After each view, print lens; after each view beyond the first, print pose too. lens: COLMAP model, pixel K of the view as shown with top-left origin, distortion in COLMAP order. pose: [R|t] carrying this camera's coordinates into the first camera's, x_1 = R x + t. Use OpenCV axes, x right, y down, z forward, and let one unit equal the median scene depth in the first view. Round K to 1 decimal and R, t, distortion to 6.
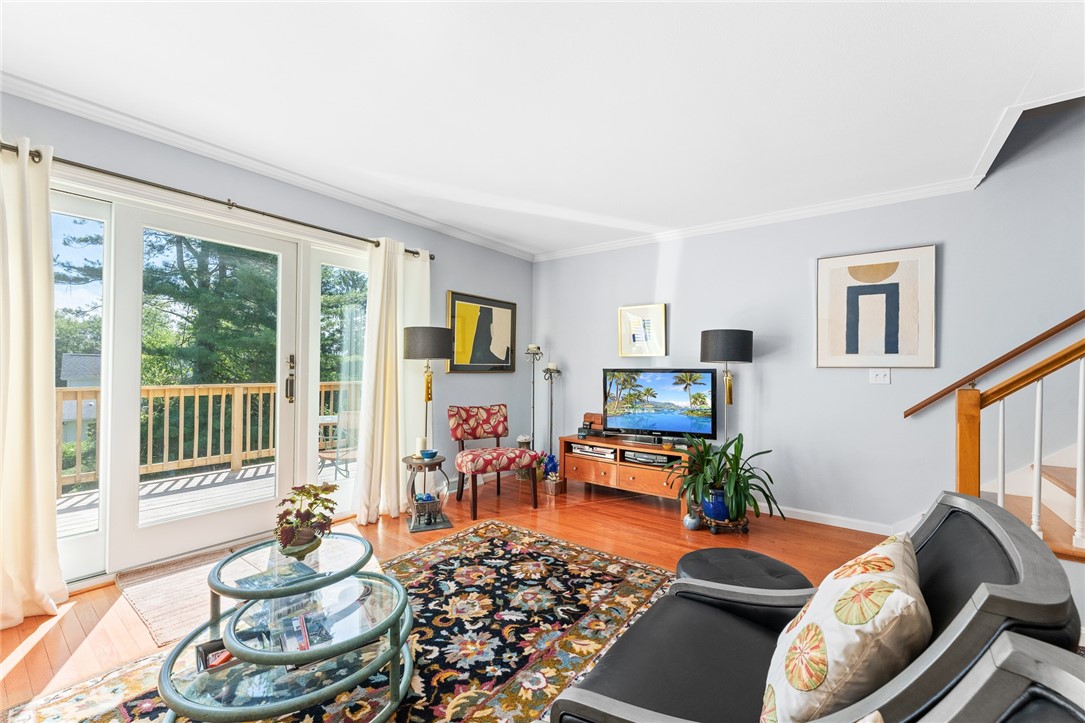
lens RADIAL K [[440.2, 0, 545.8], [0, 440.2, 364.1], [0, 0, 1]] dist [0.000877, 0.000088]
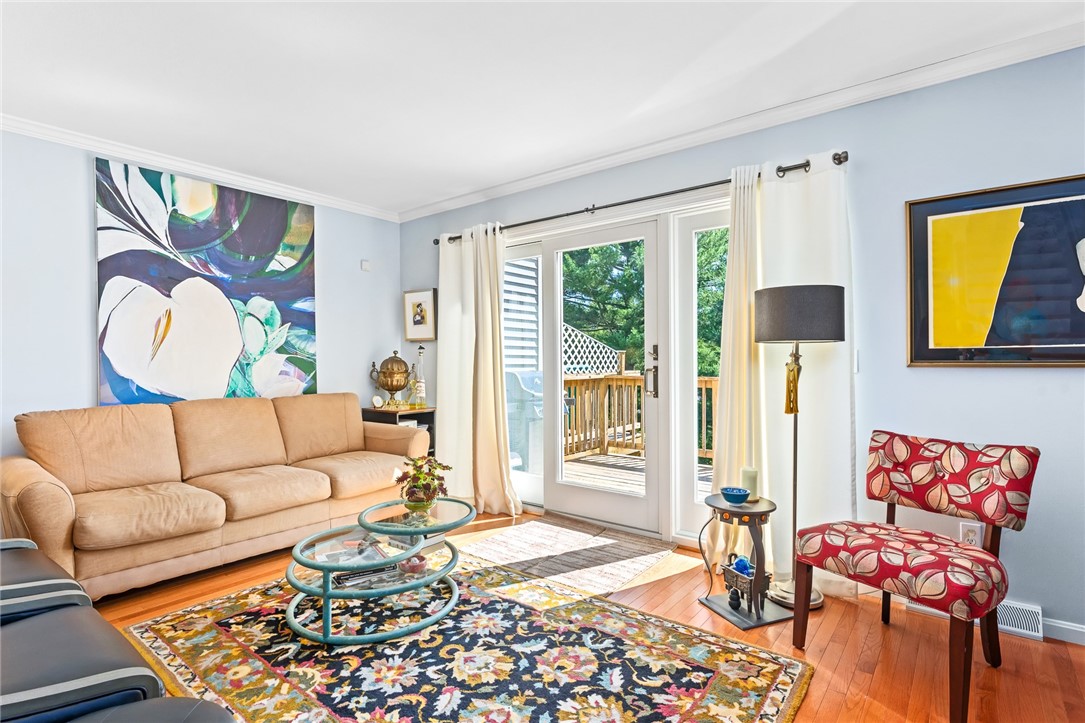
lens RADIAL K [[541.8, 0, 544.6], [0, 541.8, 358.4], [0, 0, 1]] dist [-0.003521, 0.000405]
pose [[-0.032804, -0.010269, -0.999409, 0.650639], [0.013699, 0.999849, -0.010724, 0.019070], [0.999368, -0.014043, -0.032658, 0.964693]]
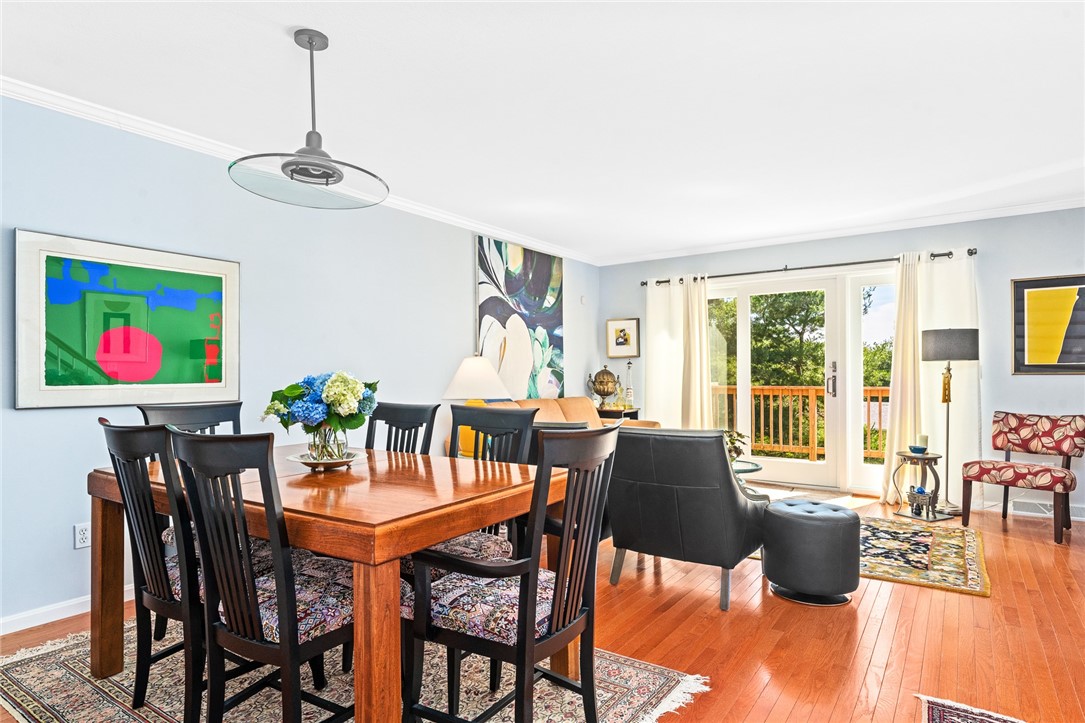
lens RADIAL K [[613.4, 0, 542.8], [0, 613.4, 372.1], [0, 0, 1]] dist [0.001177, -0.001185]
pose [[0.031011, -0.010521, -0.999464, 1.533354], [0.015610, 0.999828, -0.010040, 0.020015], [0.999397, -0.015290, 0.031170, 0.052534]]
